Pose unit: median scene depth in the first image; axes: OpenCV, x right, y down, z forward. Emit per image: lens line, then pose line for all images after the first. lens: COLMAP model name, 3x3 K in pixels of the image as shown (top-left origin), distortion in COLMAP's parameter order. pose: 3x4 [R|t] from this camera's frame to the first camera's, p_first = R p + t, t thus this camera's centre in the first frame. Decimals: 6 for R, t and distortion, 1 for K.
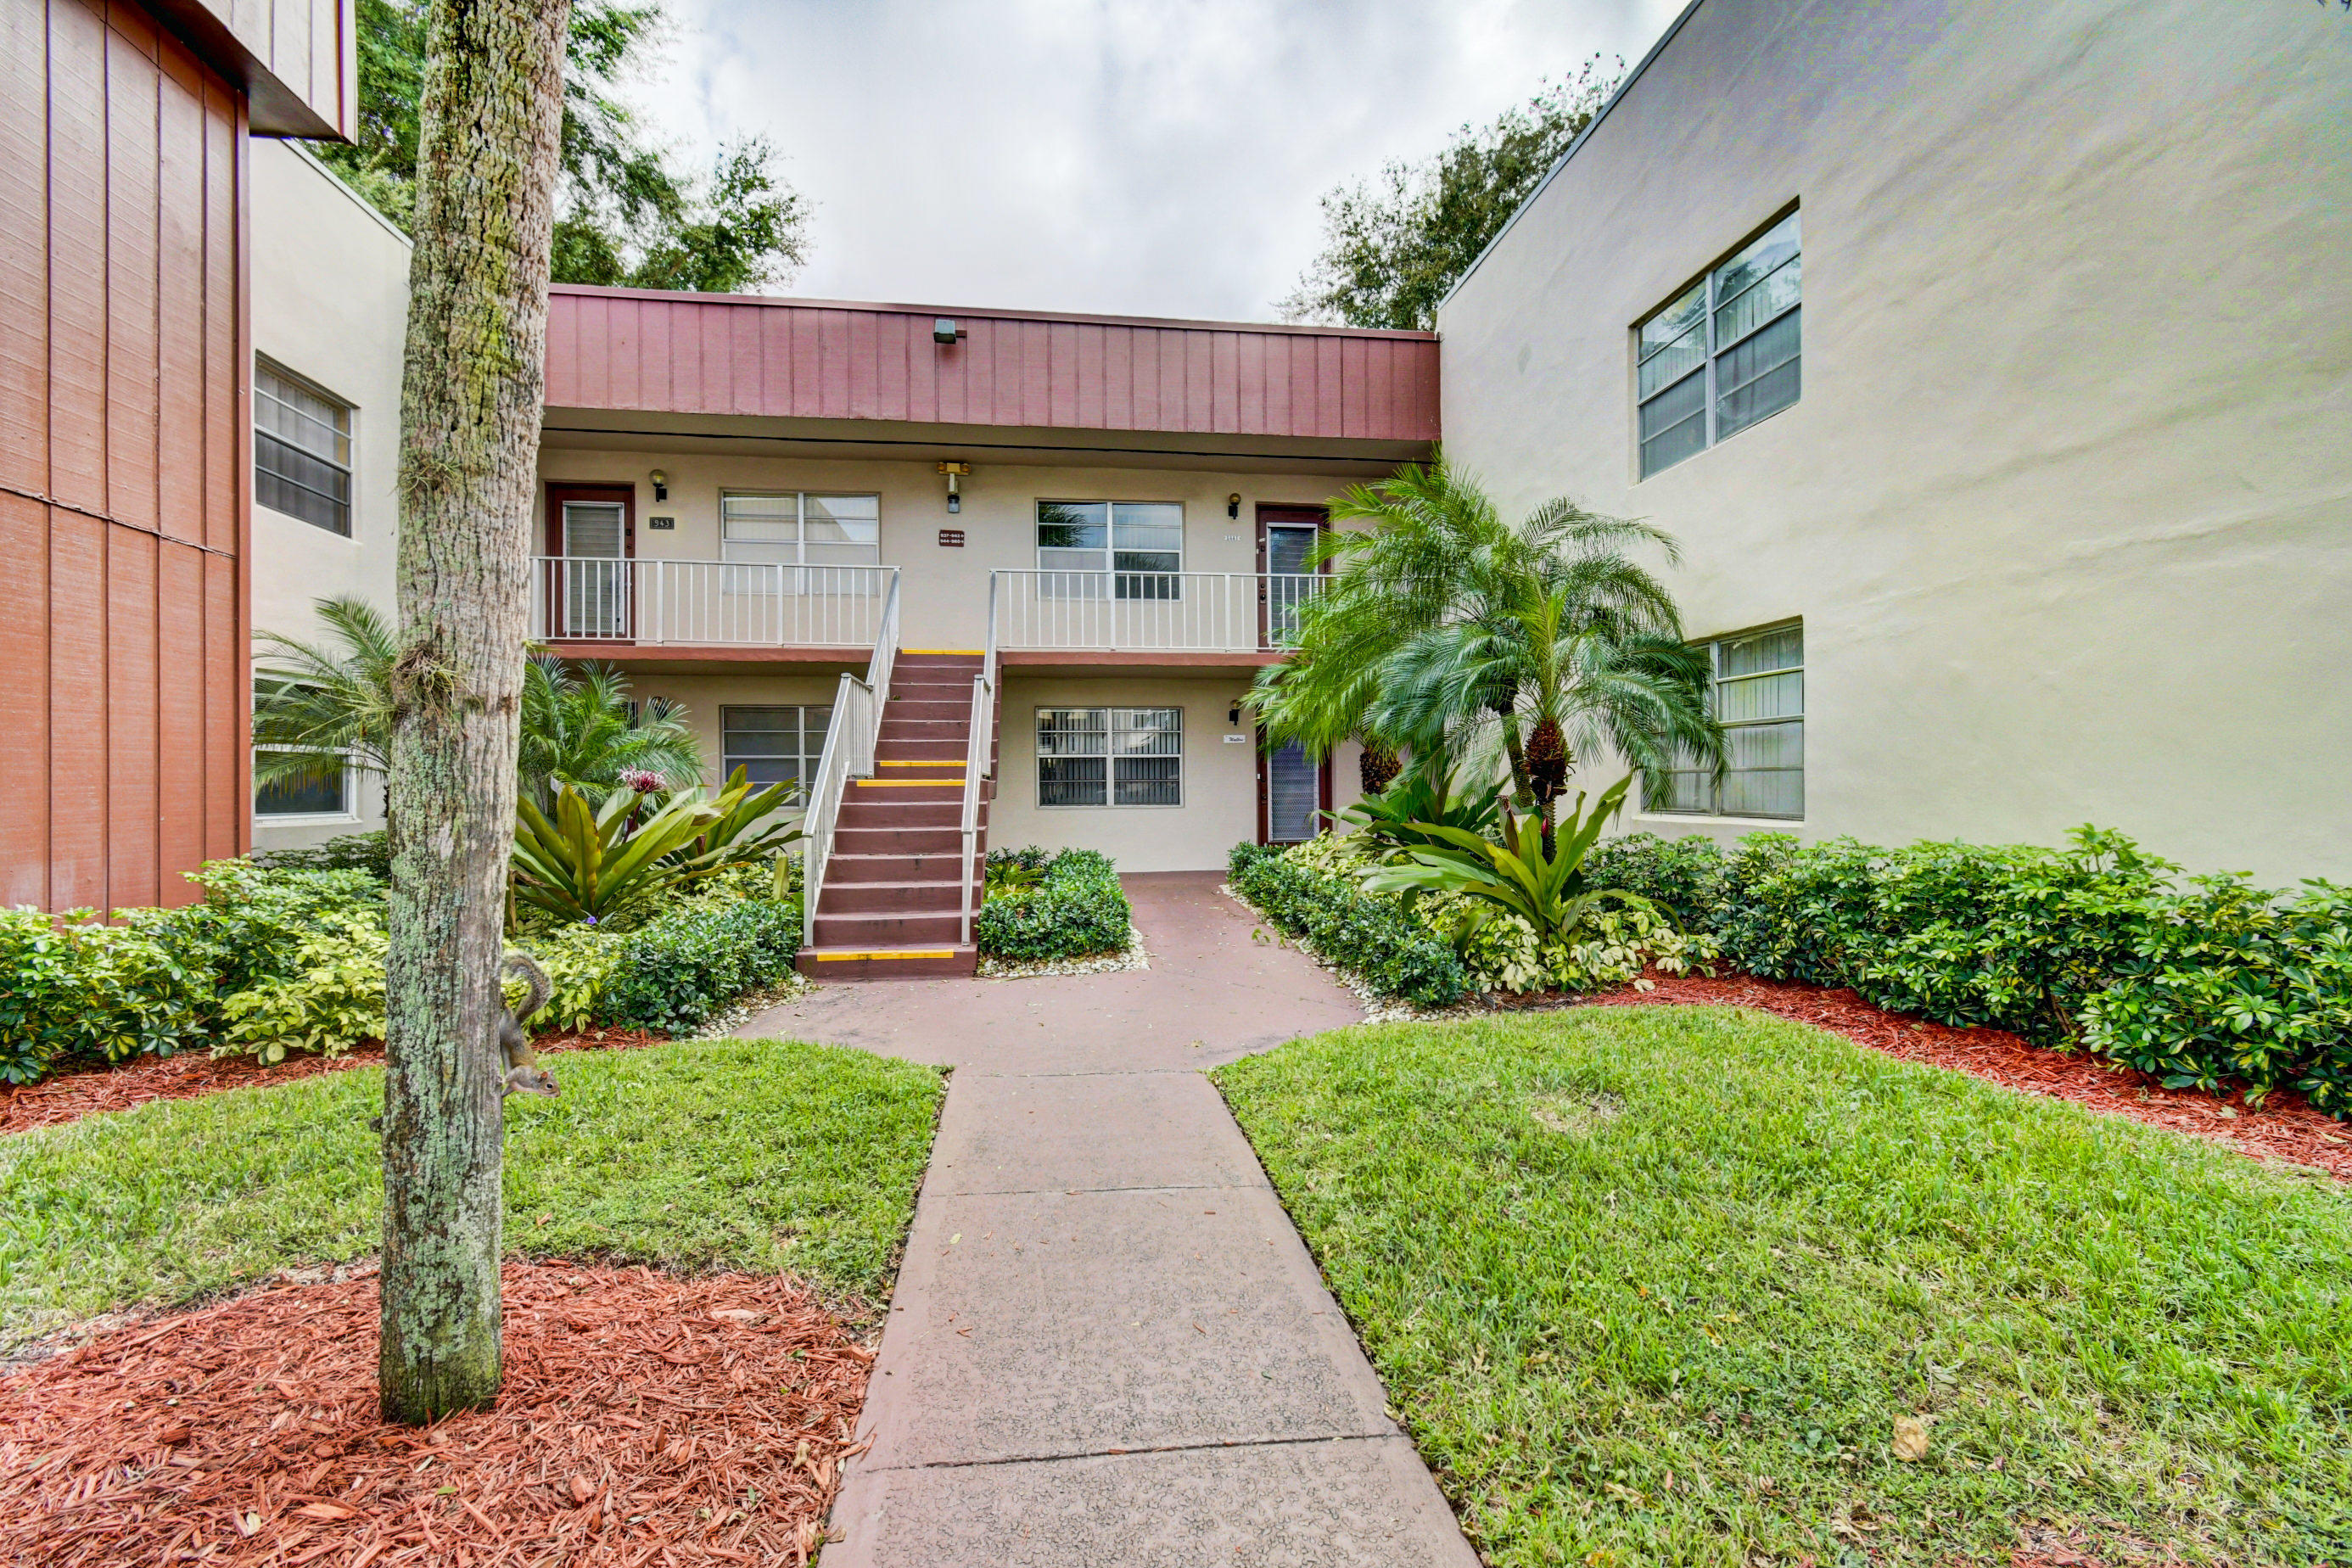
lens RADIAL K [[1032.1, 0, 1178.9], [0, 1032.1, 776.0], [0, 0, 1]] dist [-0.000057, 0.000016]
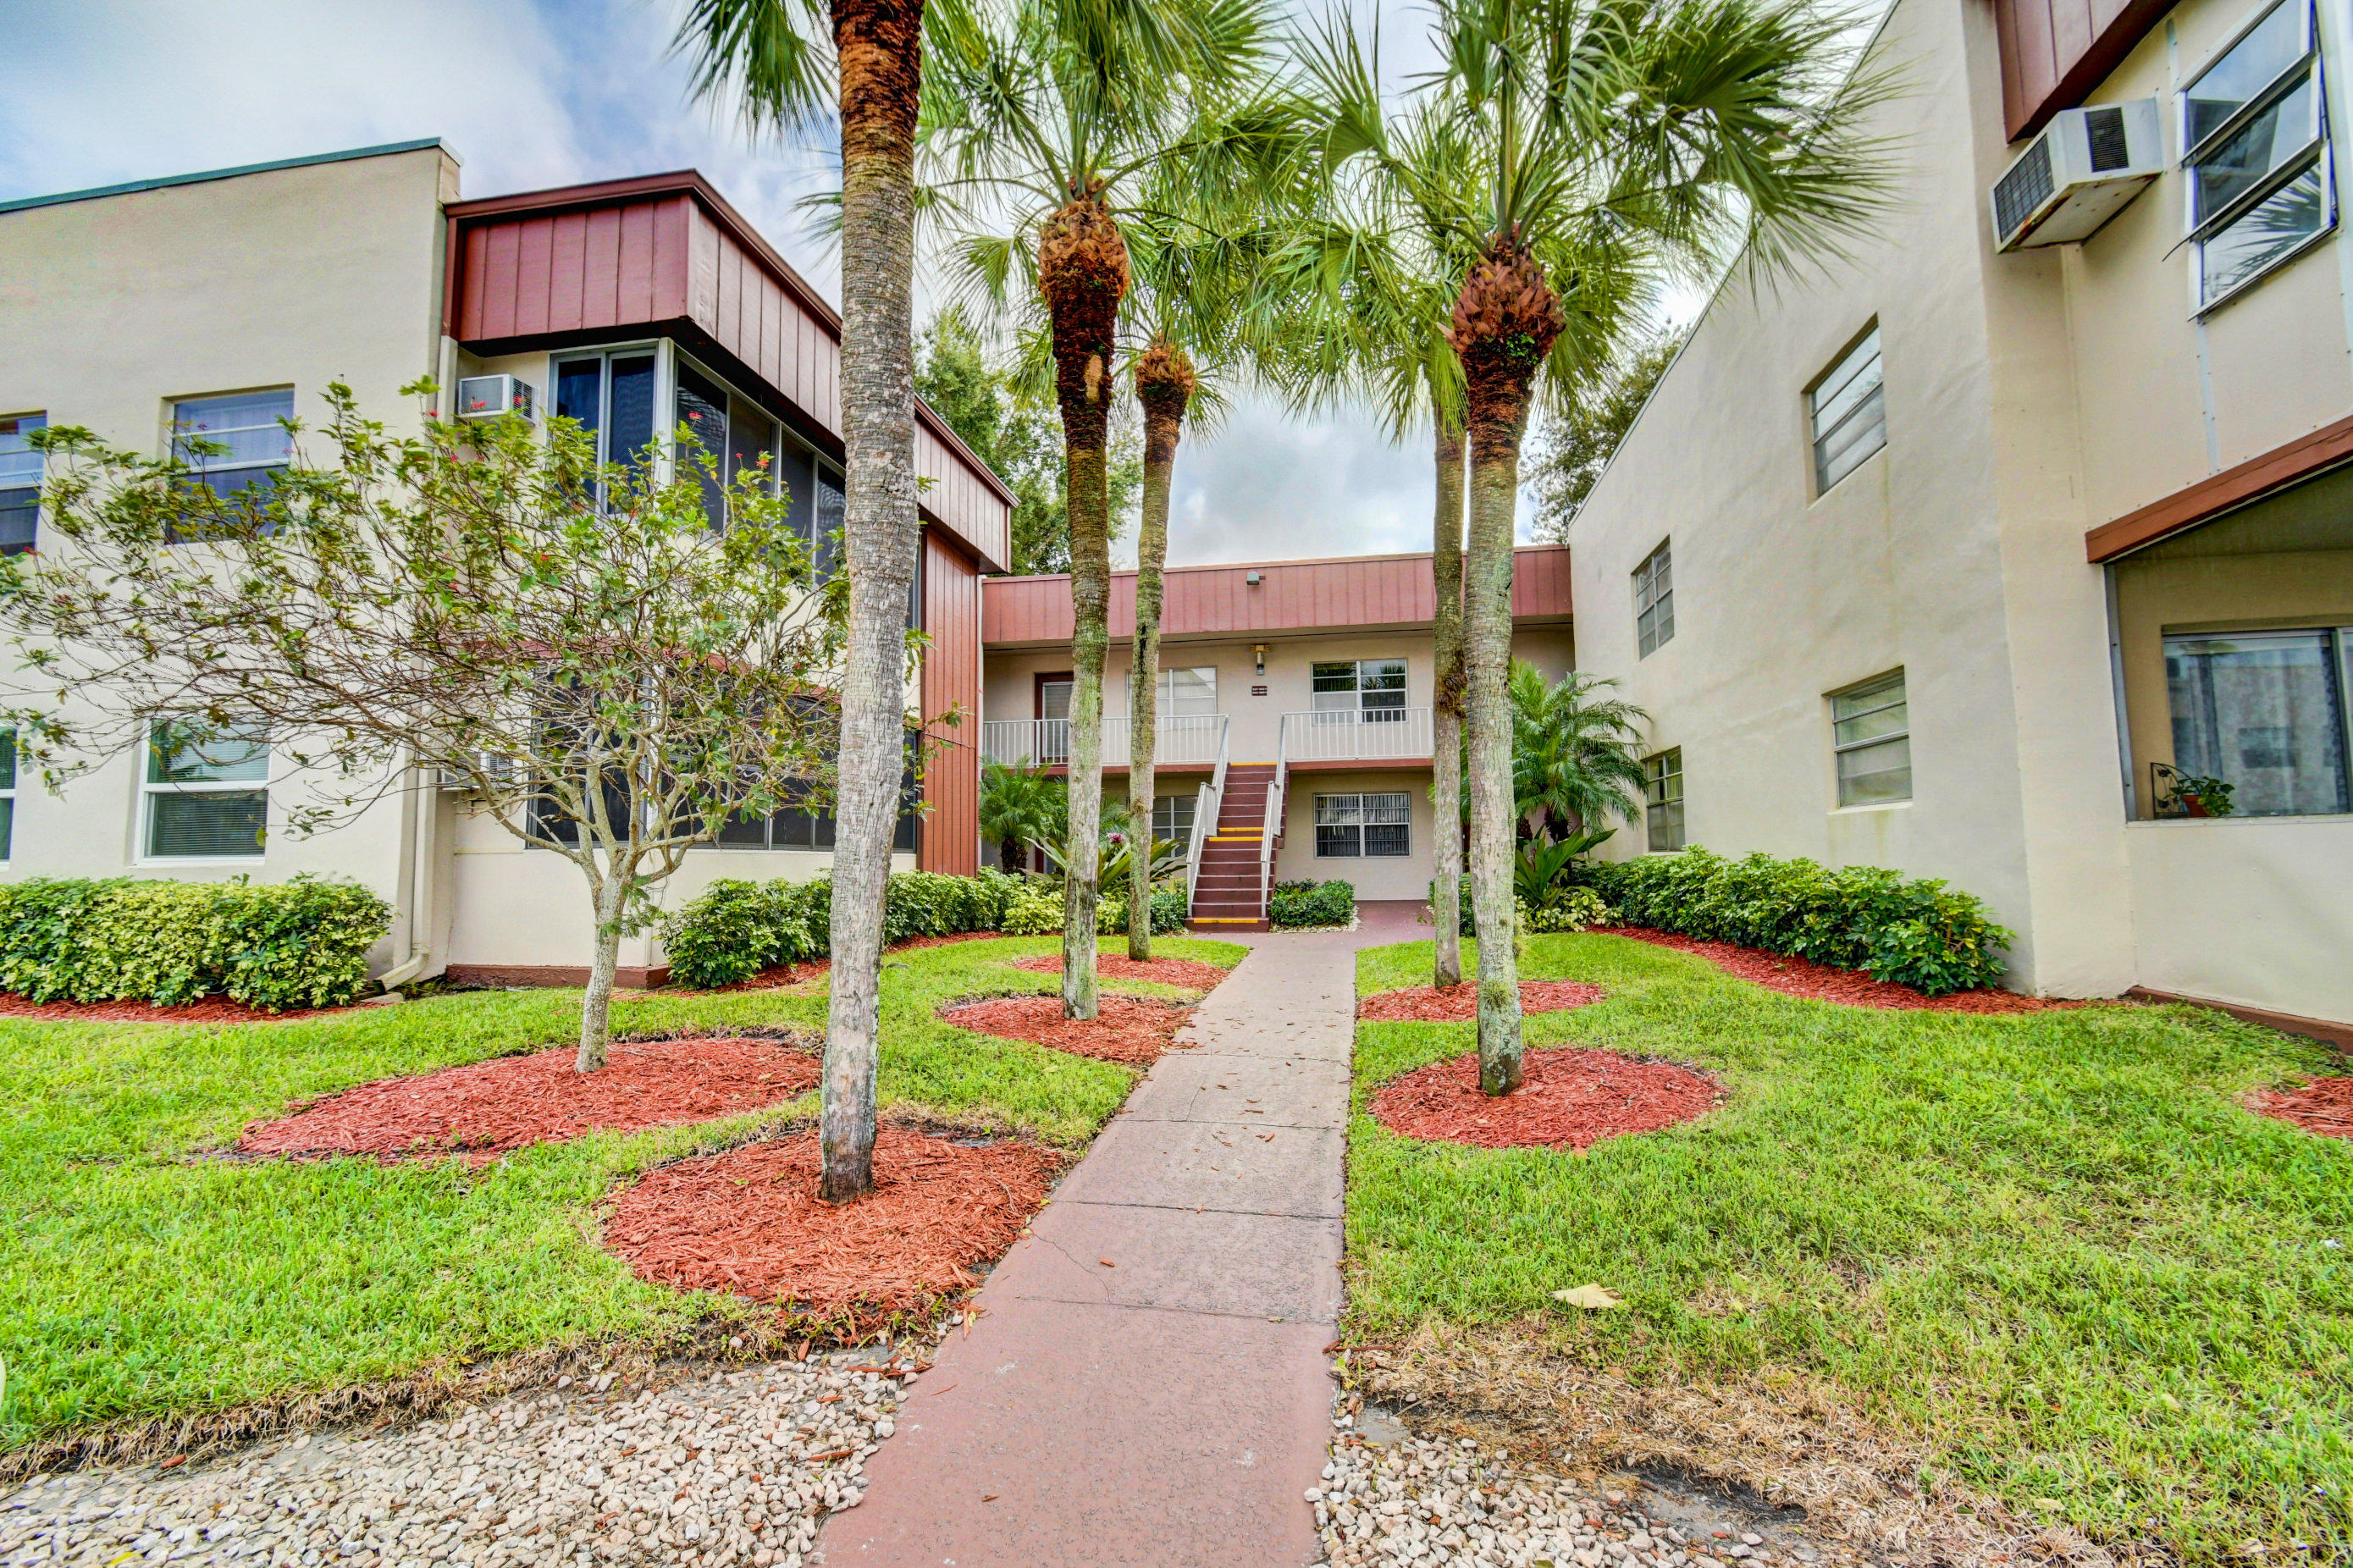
lens RADIAL K [[1032.5, 0, 1174.9], [0, 1032.5, 772.7], [0, 0, 1]] dist [-0.000057, 0.000016]
pose [[0.950714, -0.029352, -0.308678, 0.204213], [0.005893, 0.997040, -0.076660, 0.027233], [0.310014, 0.071063, 0.948072, -0.774550]]
